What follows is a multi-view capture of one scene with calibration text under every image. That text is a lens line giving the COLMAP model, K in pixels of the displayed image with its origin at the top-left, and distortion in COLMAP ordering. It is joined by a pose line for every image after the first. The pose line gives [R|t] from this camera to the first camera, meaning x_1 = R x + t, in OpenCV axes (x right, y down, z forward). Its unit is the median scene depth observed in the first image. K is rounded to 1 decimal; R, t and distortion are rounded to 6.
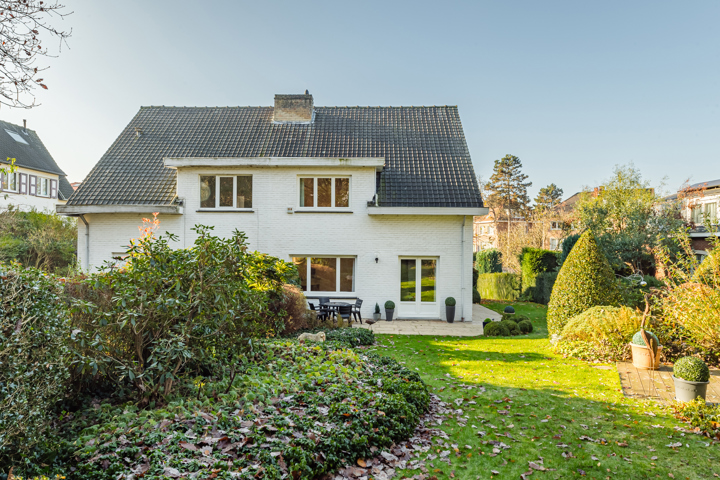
lens RADIAL K [[429.3, 0, 360.1], [0, 429.3, 257.7], [0, 0, 1]] dist [0.005468, 0.000512]
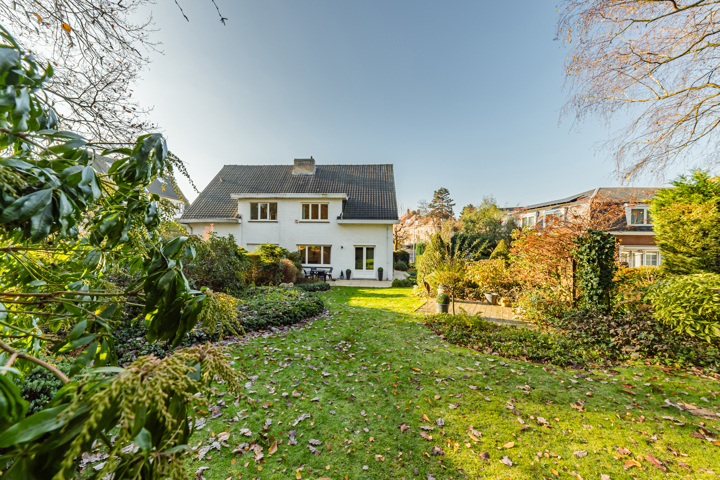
lens RADIAL K [[246.2, 0, 356.5], [0, 246.2, 245.0], [0, 0, 1]] dist [-0.001495, -0.000373]
pose [[0.999833, 0.003371, -0.017973, 0.119558], [-0.003459, 0.999982, -0.004884, -0.000899], [0.017956, 0.004945, 0.999827, -0.081270]]
